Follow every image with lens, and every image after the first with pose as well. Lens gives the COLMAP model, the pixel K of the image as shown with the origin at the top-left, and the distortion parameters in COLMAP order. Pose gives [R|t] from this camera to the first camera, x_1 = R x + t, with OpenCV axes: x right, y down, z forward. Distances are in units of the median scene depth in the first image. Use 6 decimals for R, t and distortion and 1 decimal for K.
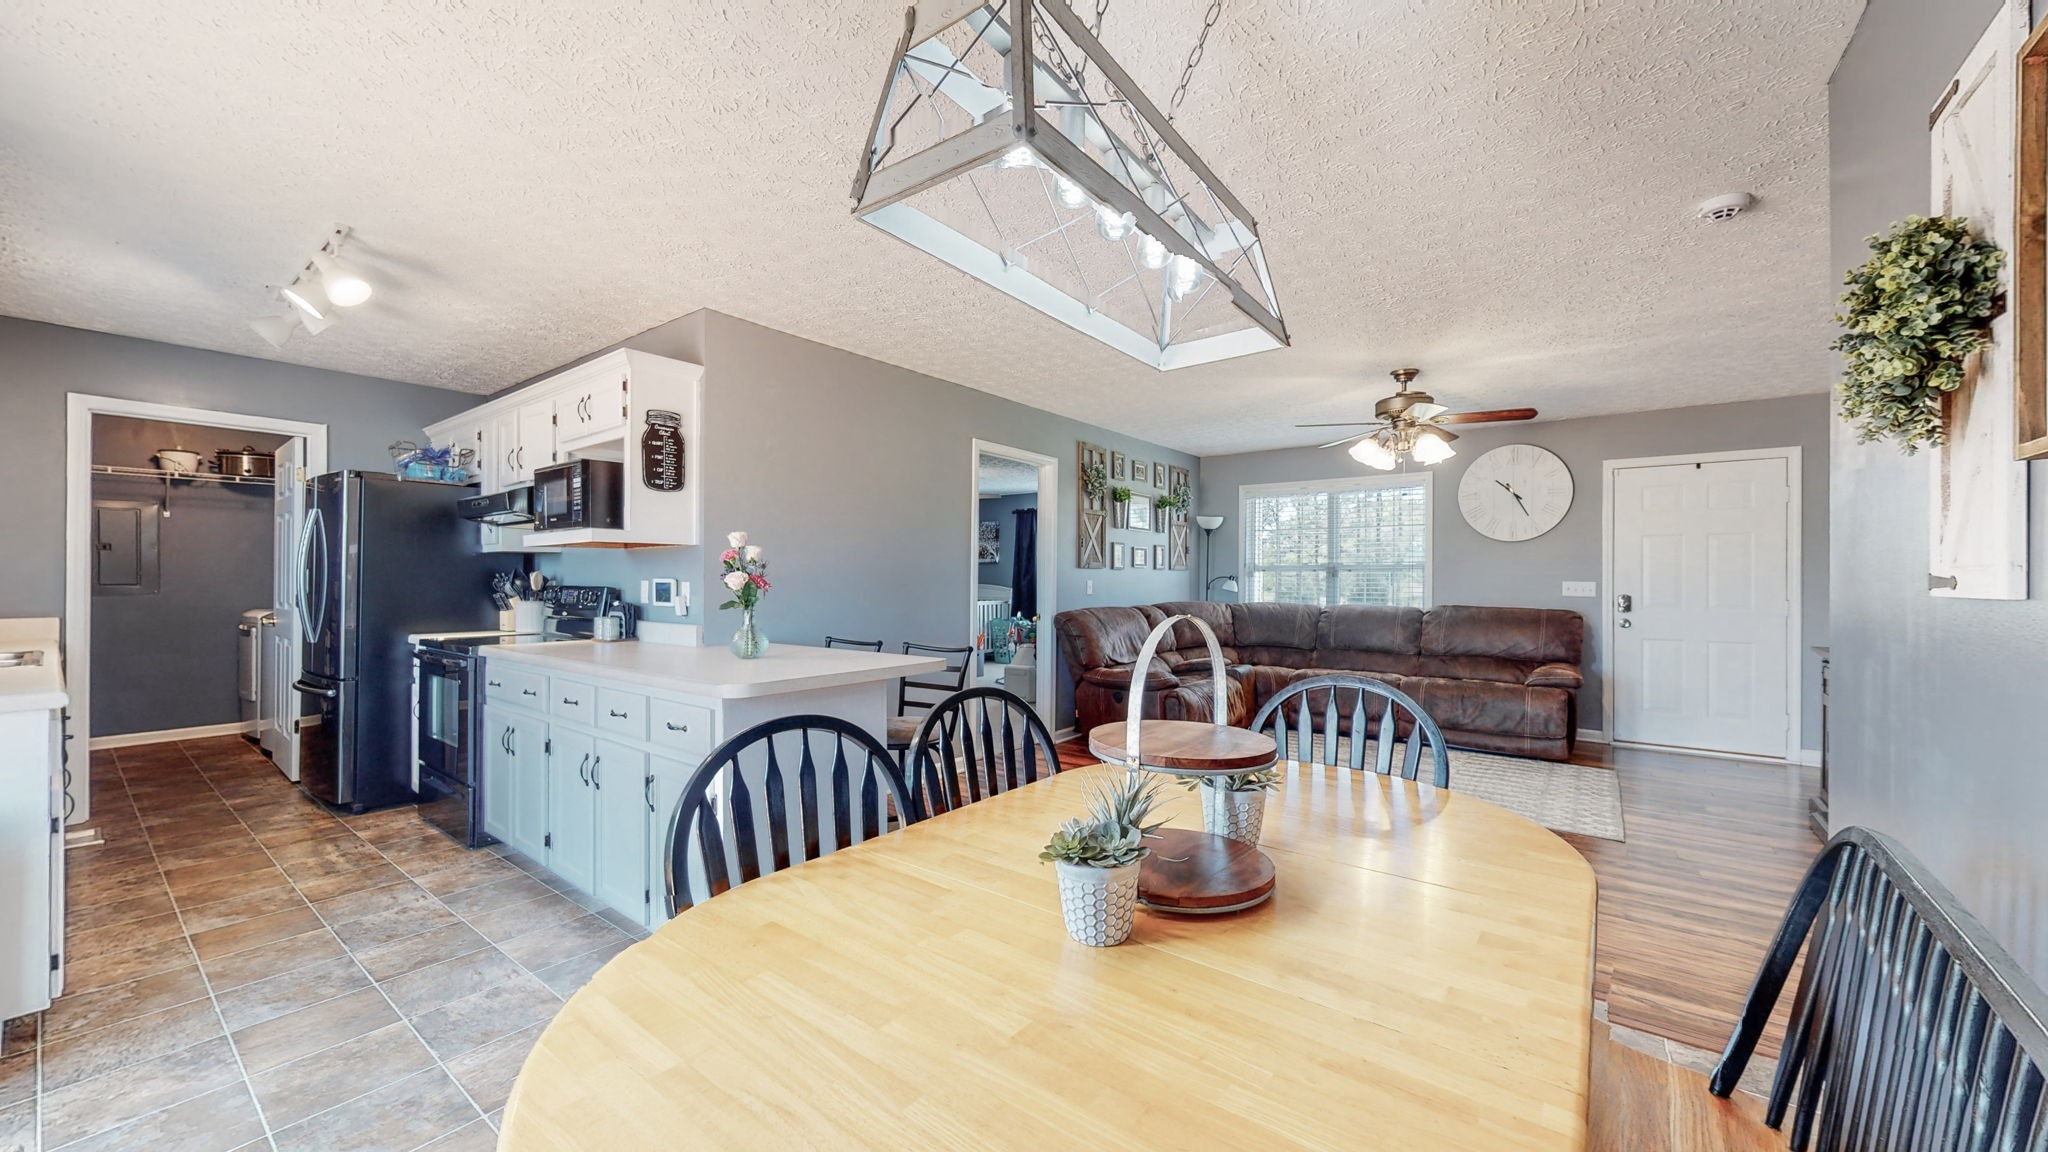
lens RADIAL K [[747.9, 0, 1024.0], [0, 747.9, 576.0], [0, 0, 1]] dist [-0.000631, -0.000029]
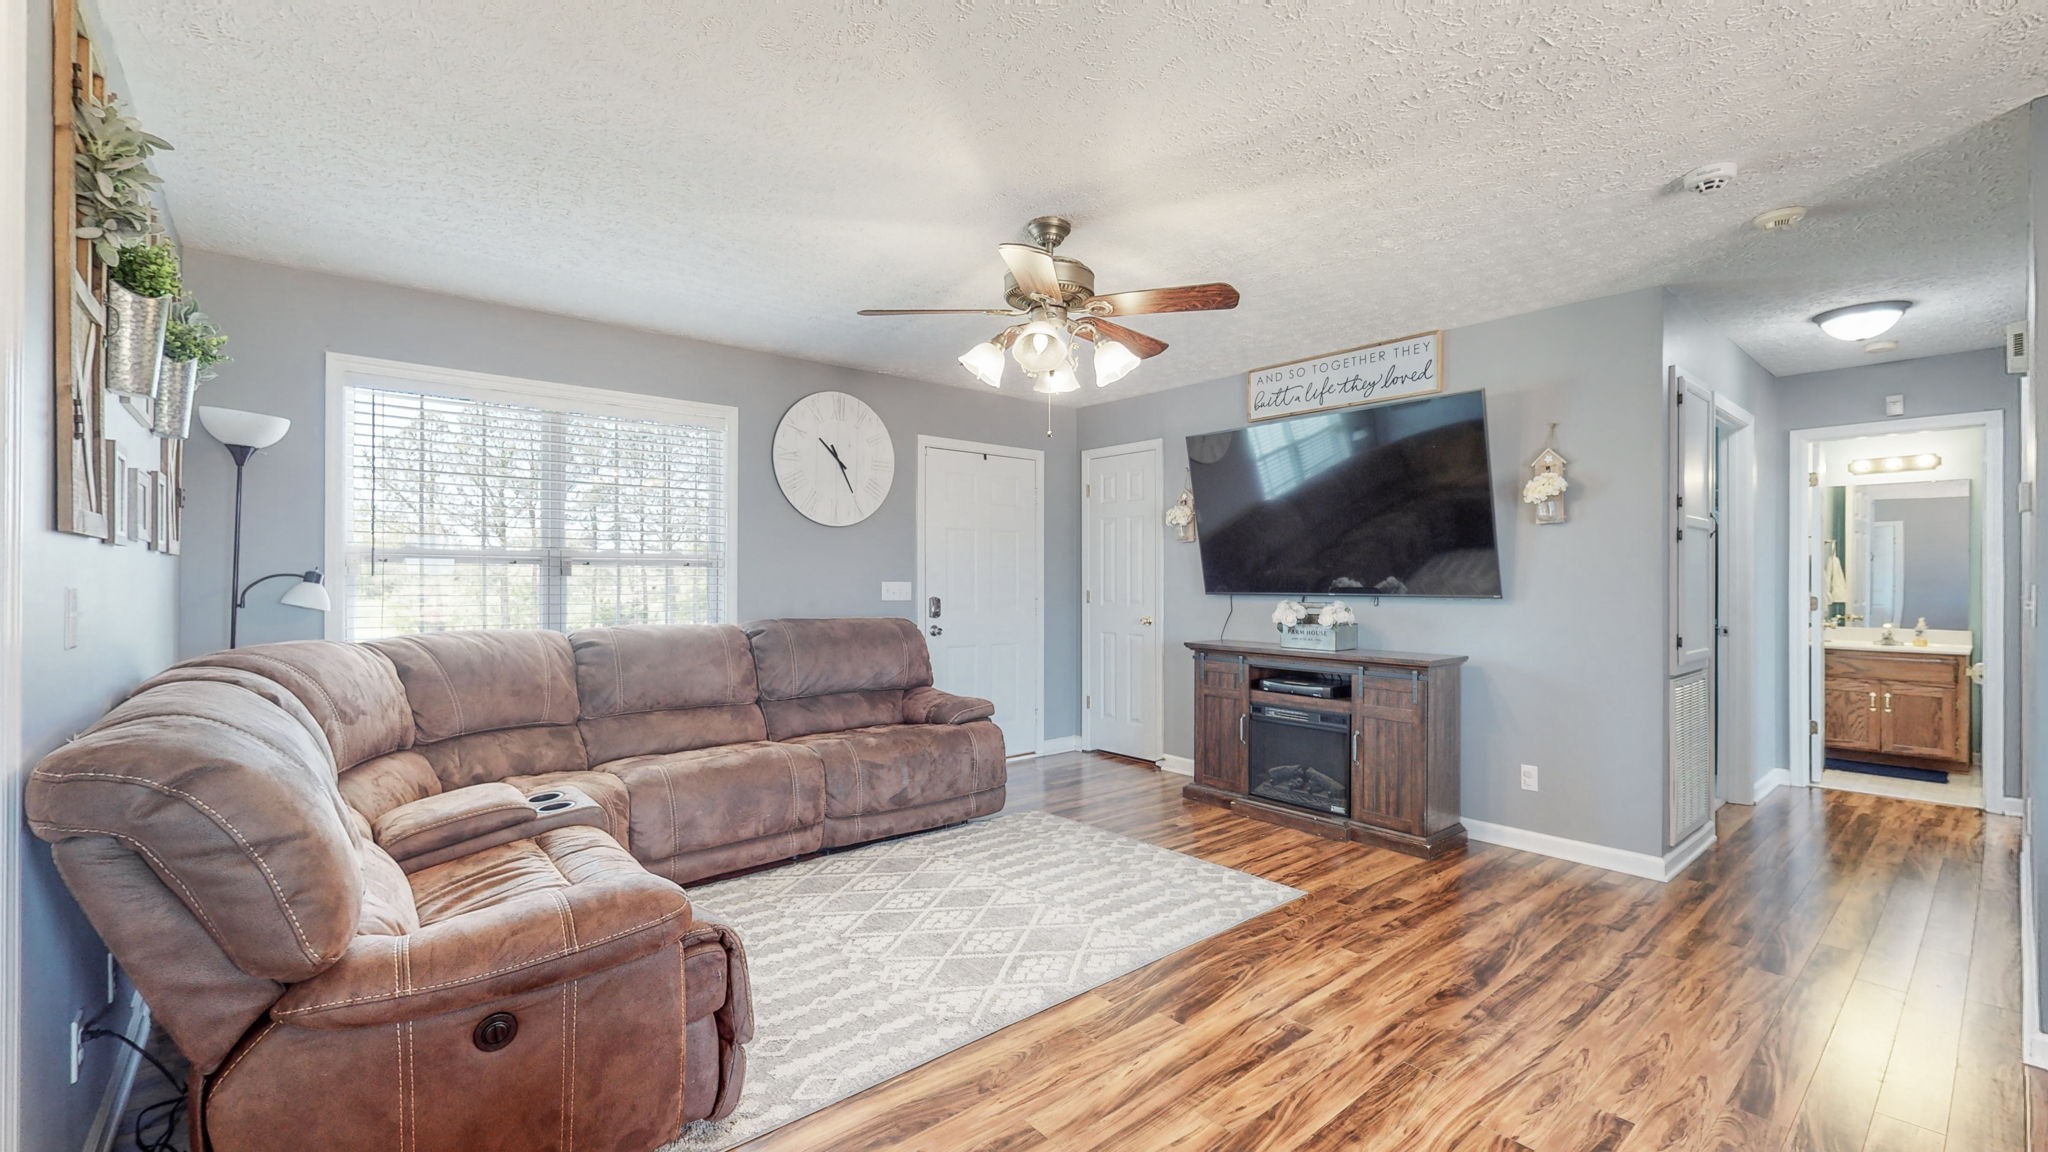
lens RADIAL K [[853.4, 0, 1024.0], [0, 853.4, 576.0], [0, 0, 1]] dist [-0.001735, -0.000107]
pose [[0.204590, 0.001094, 0.978847, -0.150723], [-0.002764, 0.999996, -0.000540, 0.001798], [-0.978844, -0.002595, 0.204592, 0.871897]]
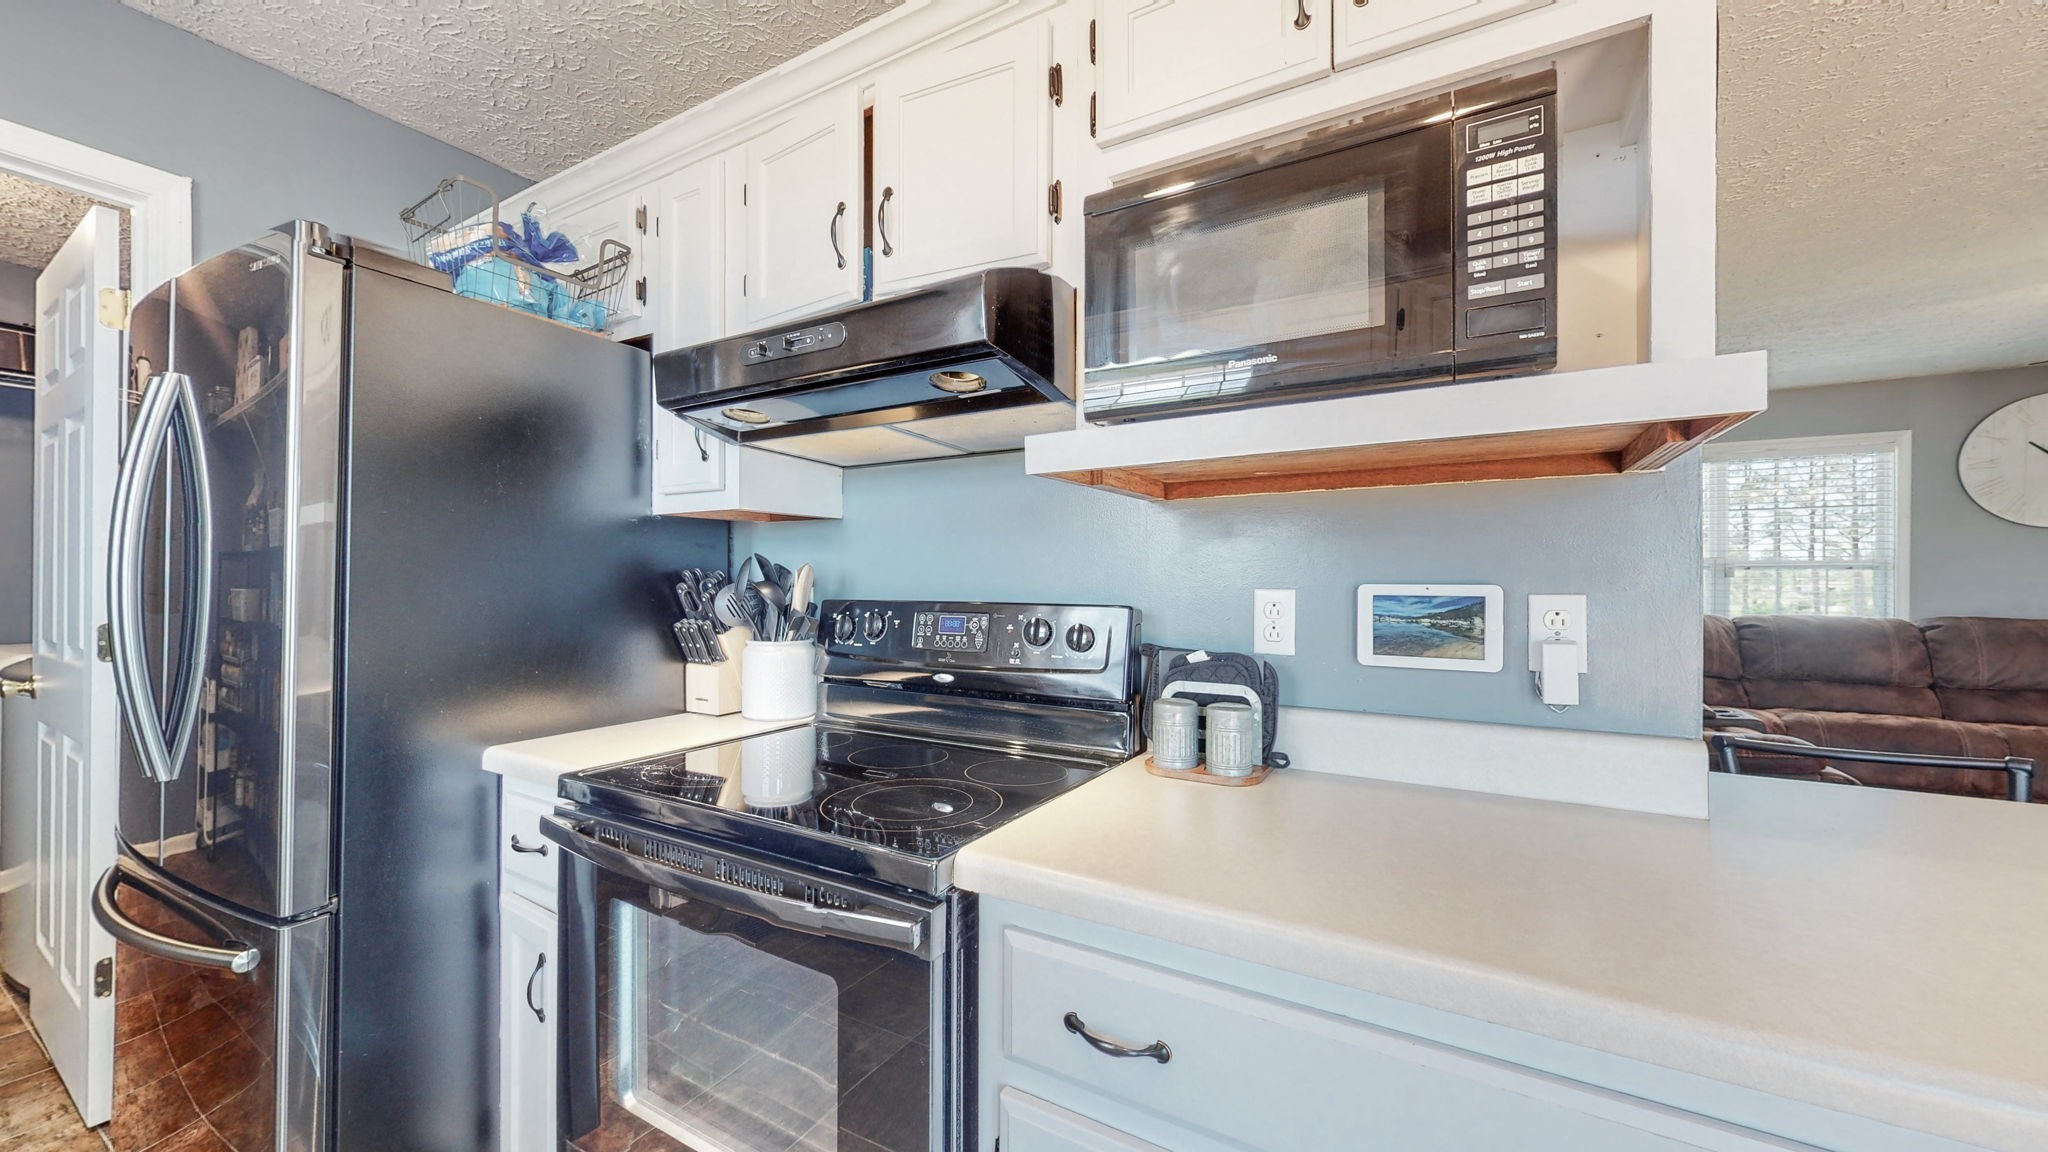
lens RADIAL K [[747.9, 0, 1024.0], [0, 747.9, 576.0], [0, 0, 1]] dist [-0.000631, -0.000029]
pose [[0.991492, 0.000502, 0.130168, -0.556010], [-0.000628, 0.999999, 0.000932, 0.000025], [-0.130168, -0.001006, 0.991491, 0.561232]]
